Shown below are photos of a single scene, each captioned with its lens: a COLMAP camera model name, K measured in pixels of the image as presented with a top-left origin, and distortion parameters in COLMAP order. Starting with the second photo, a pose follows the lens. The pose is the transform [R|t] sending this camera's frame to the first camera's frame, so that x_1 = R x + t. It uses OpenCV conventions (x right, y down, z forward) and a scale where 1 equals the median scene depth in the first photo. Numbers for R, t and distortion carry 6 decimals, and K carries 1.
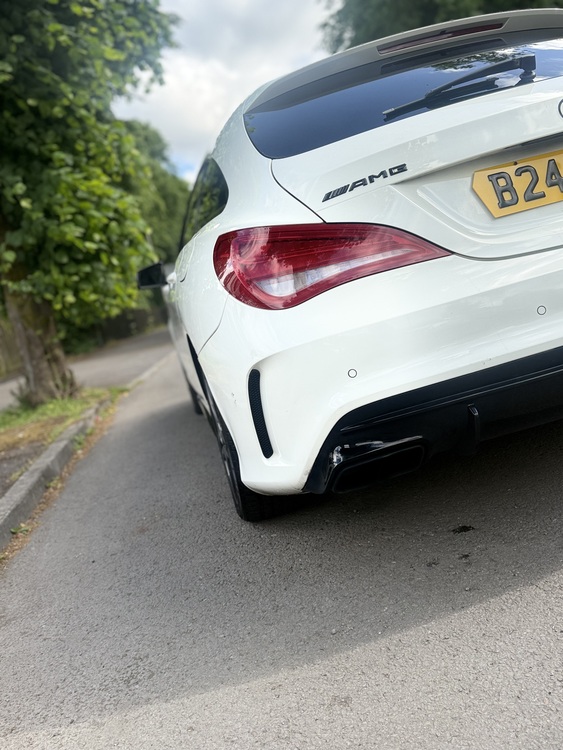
lens RADIAL K [[682.8, 0, 281.5], [0, 682.8, 375.9], [0, 0, 1]] dist [0.013505, 0.000000]
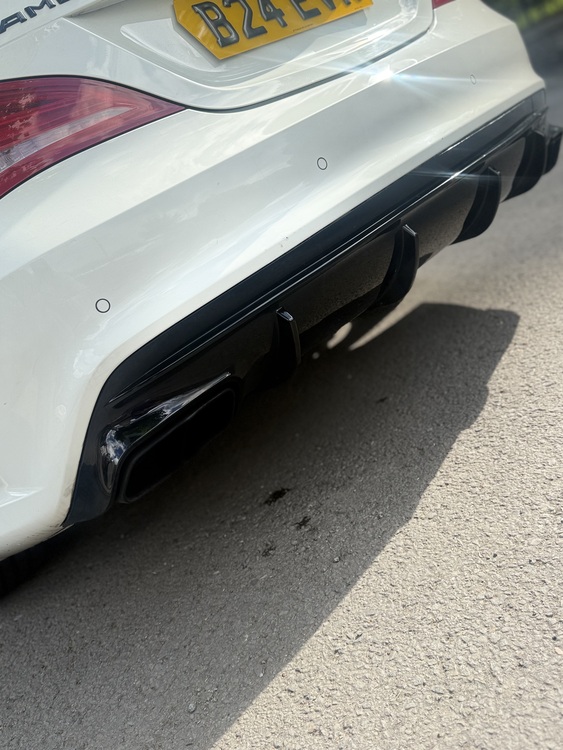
lens RADIAL K [[682.8, 0, 281.2], [0, 682.8, 373.8], [0, 0, 1]] dist [0.013505, 0.000000]
pose [[0.836709, -0.281789, 0.469589, -0.066582], [0.295968, 0.954128, 0.045195, 0.070876], [-0.460783, 0.101168, 0.881728, 0.363854]]
